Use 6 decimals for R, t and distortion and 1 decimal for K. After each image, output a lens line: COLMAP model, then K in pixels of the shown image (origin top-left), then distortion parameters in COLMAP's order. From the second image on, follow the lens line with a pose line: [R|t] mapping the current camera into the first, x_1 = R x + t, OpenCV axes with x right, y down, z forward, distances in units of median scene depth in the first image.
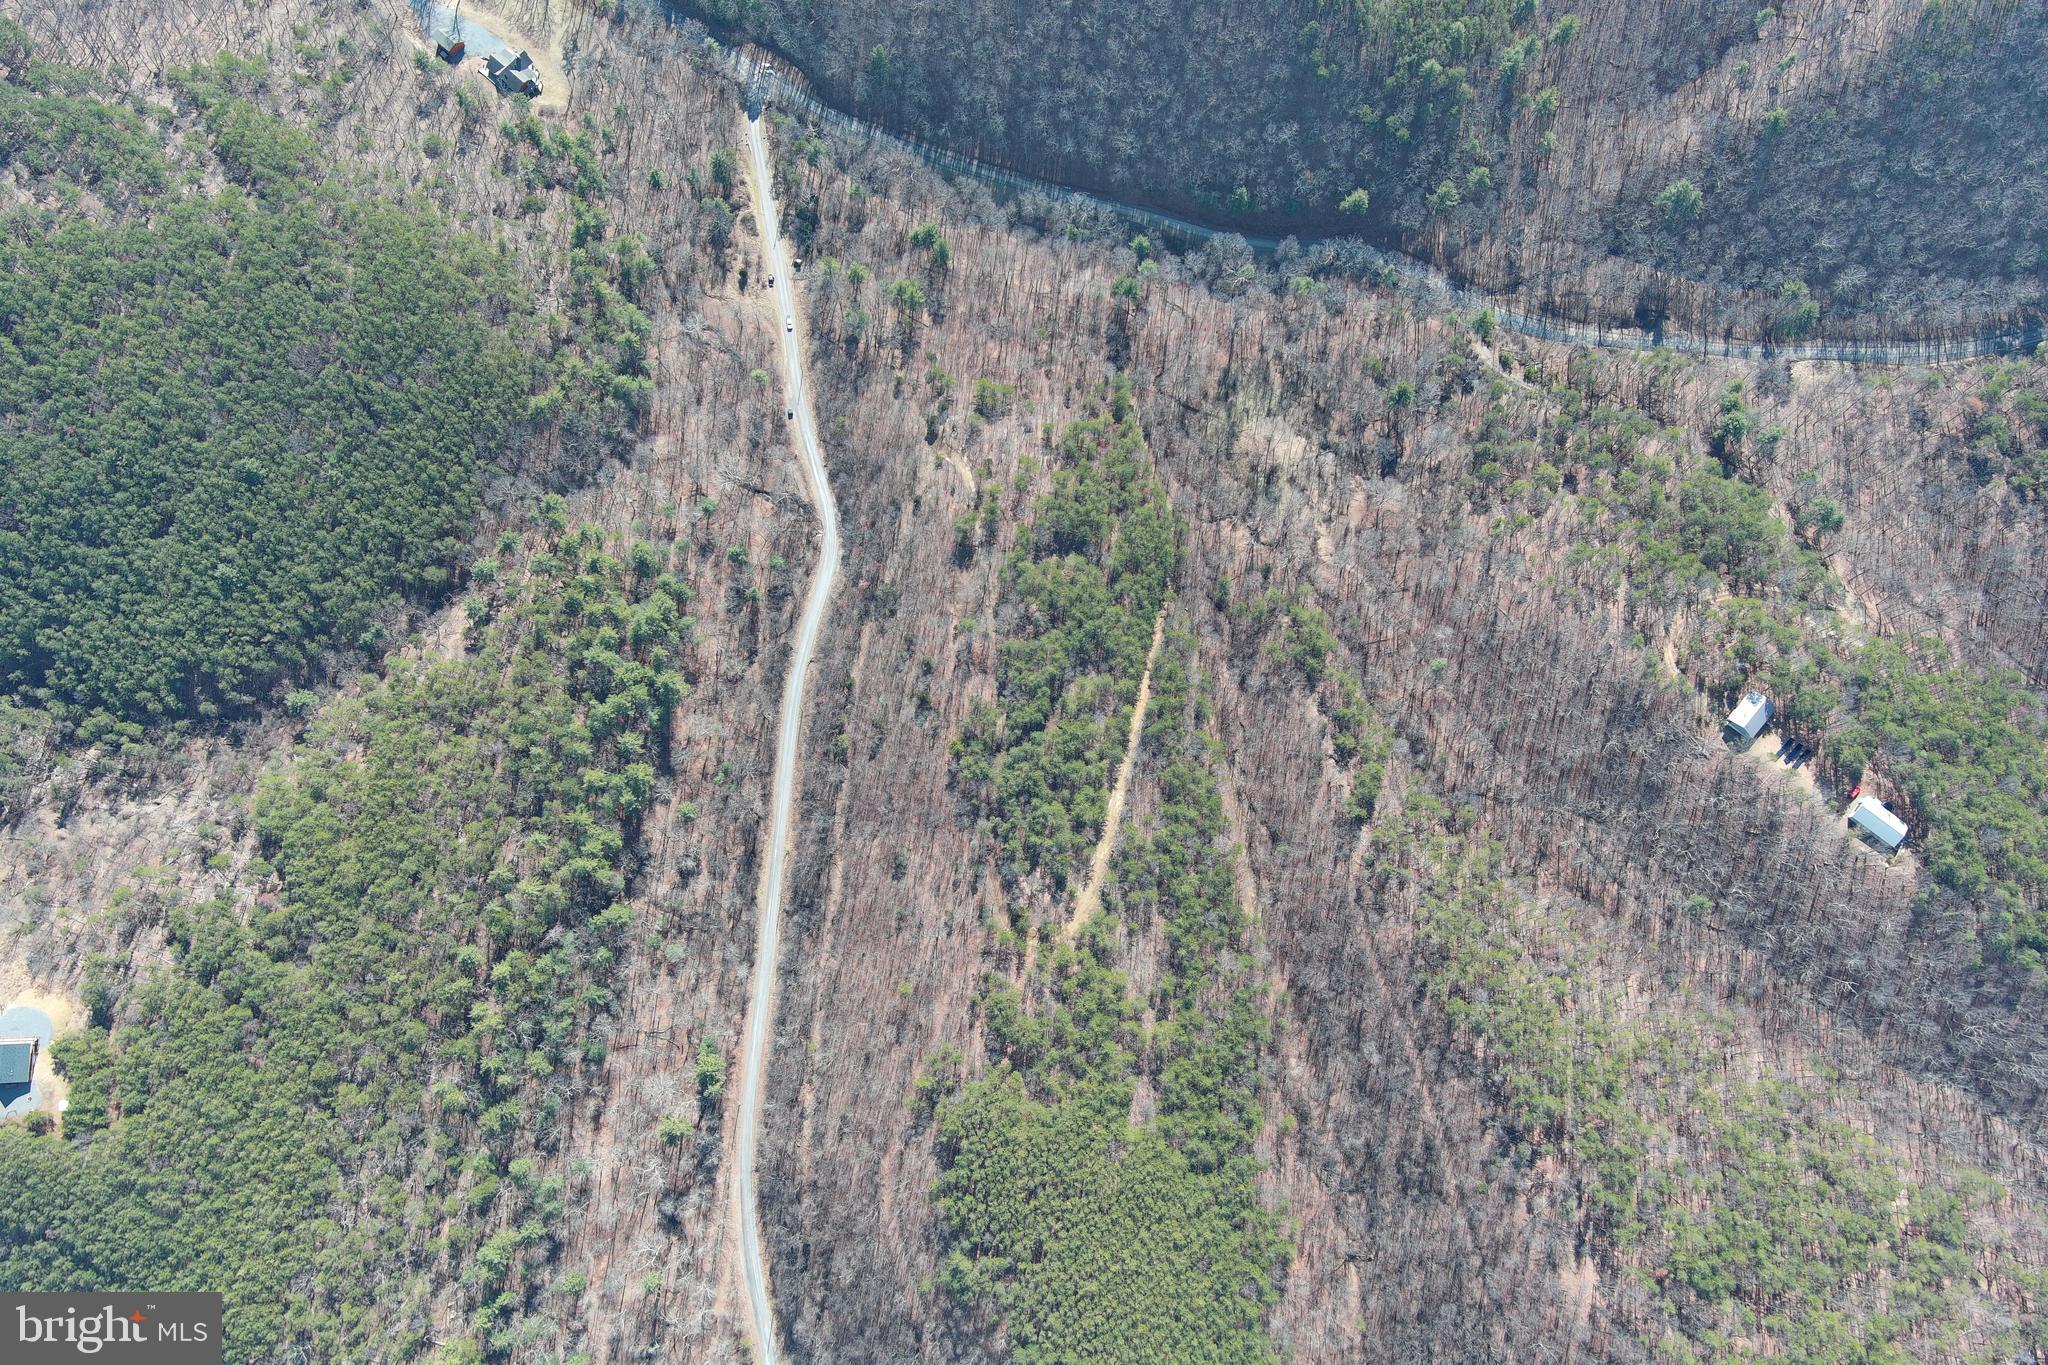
lens RADIAL K [[1581.5, 0, 1024.8], [0, 1581.5, 692.2], [0, 0, 1]] dist [0.046721, -0.088568]
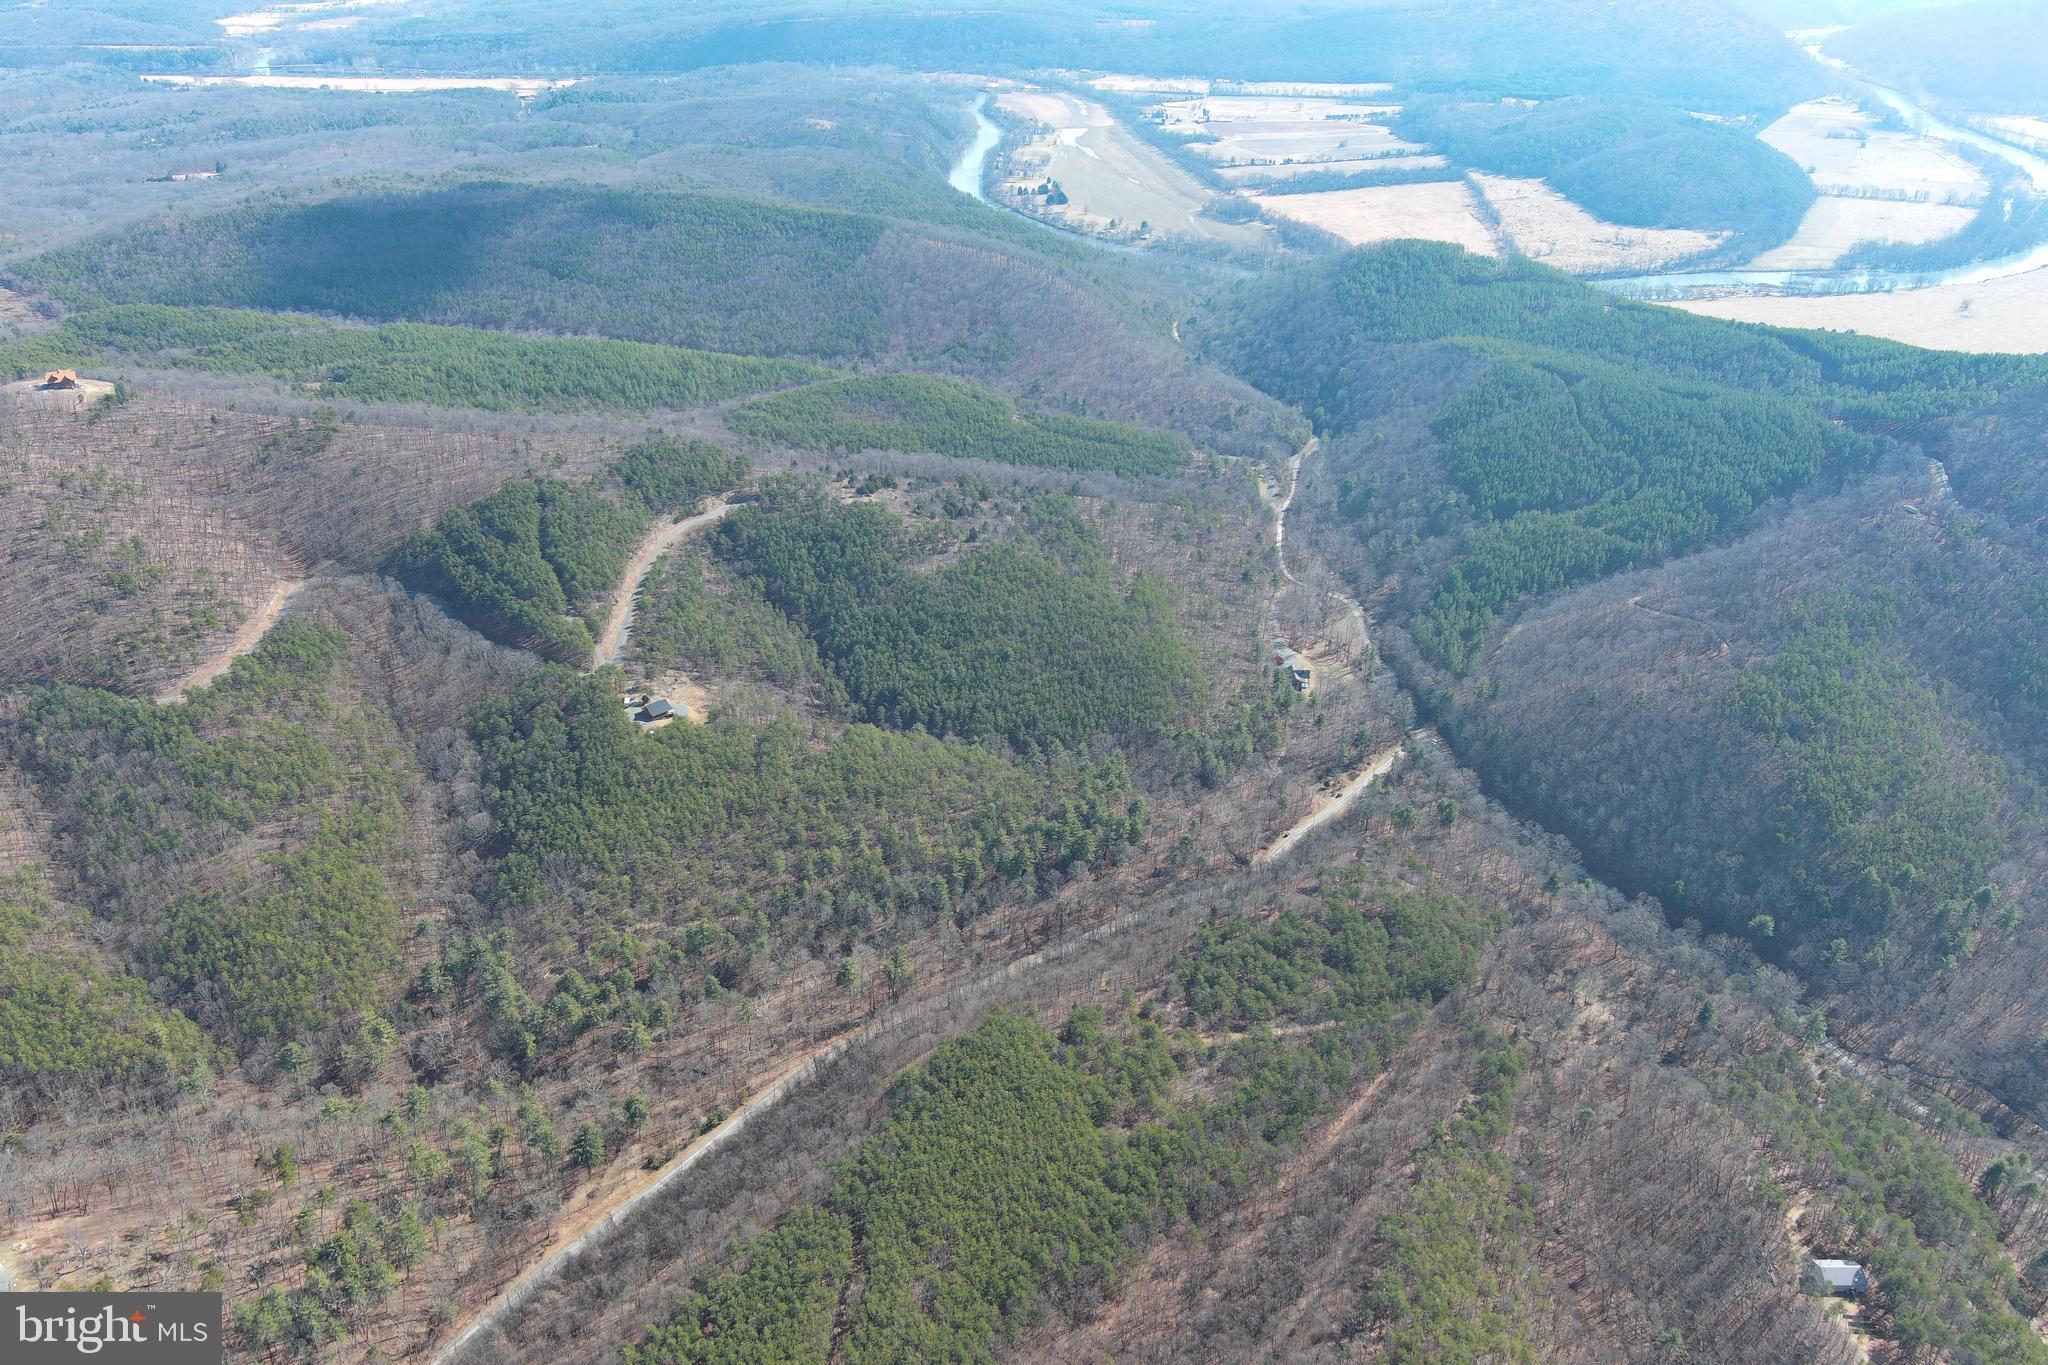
lens RADIAL K [[1588.5, 0, 1020.6], [0, 1588.5, 692.8], [0, 0, 1]] dist [0.011232, 0.001798]
pose [[0.658125, 0.346056, -0.668667, 0.598933], [-0.736581, 0.479883, -0.476614, 0.613409], [0.155947, 0.806200, 0.570721, 0.081246]]
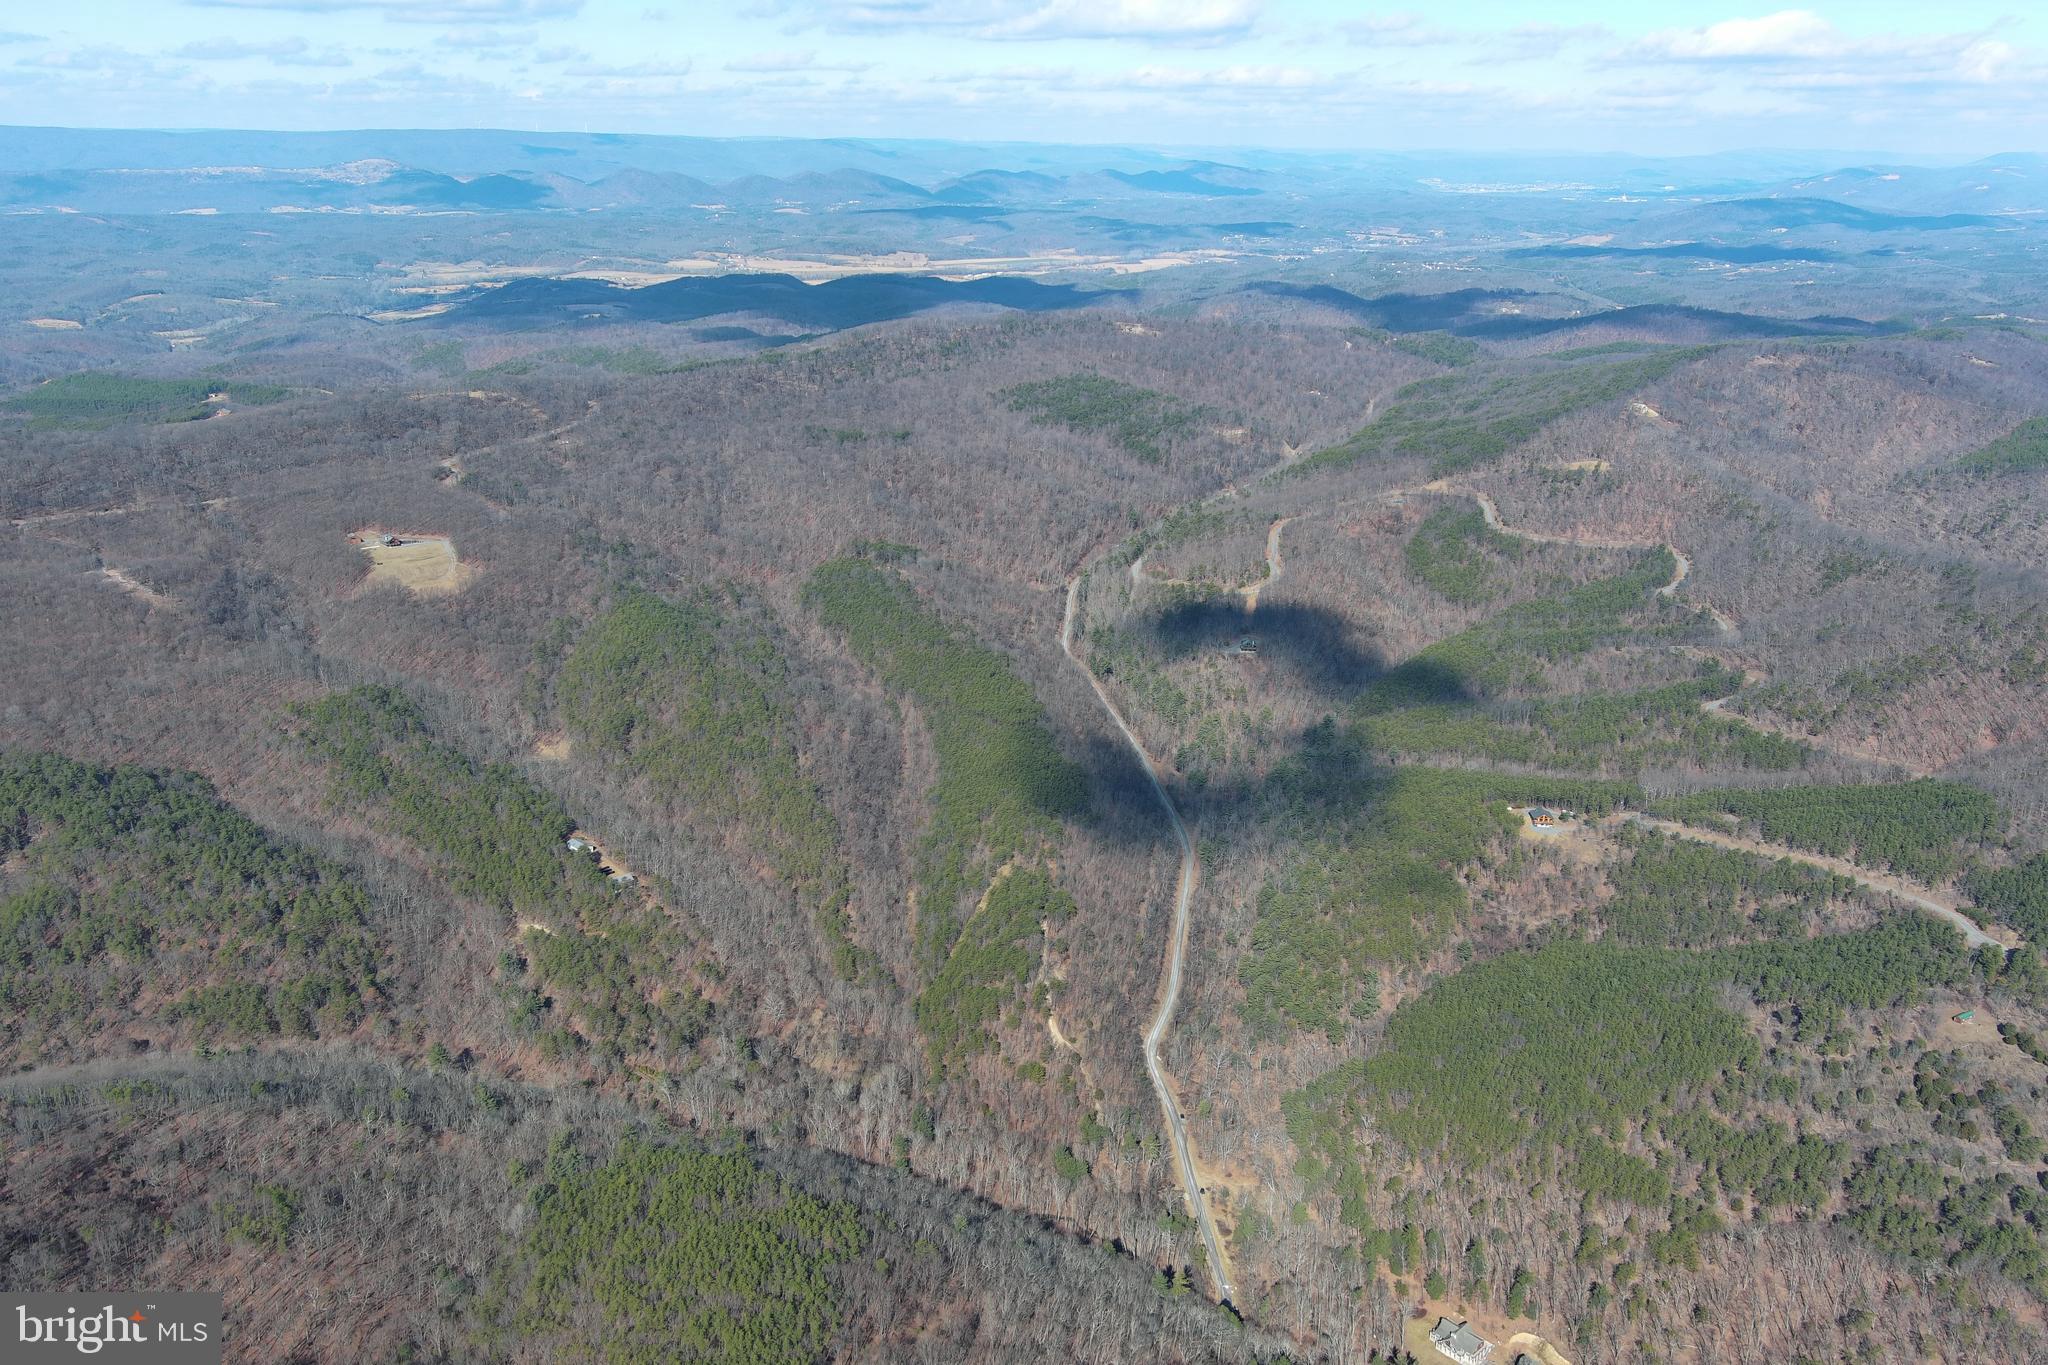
lens RADIAL K [[1585.3, 0, 1020.7], [0, 1585.3, 689.0], [0, 0, 1]] dist [0.040305, -0.067034]
pose [[-0.995529, -0.047131, 0.081853, -0.109194], [0.087671, -0.138666, 0.986451, -1.513248], [-0.035142, 0.989217, 0.142178, 0.475421]]
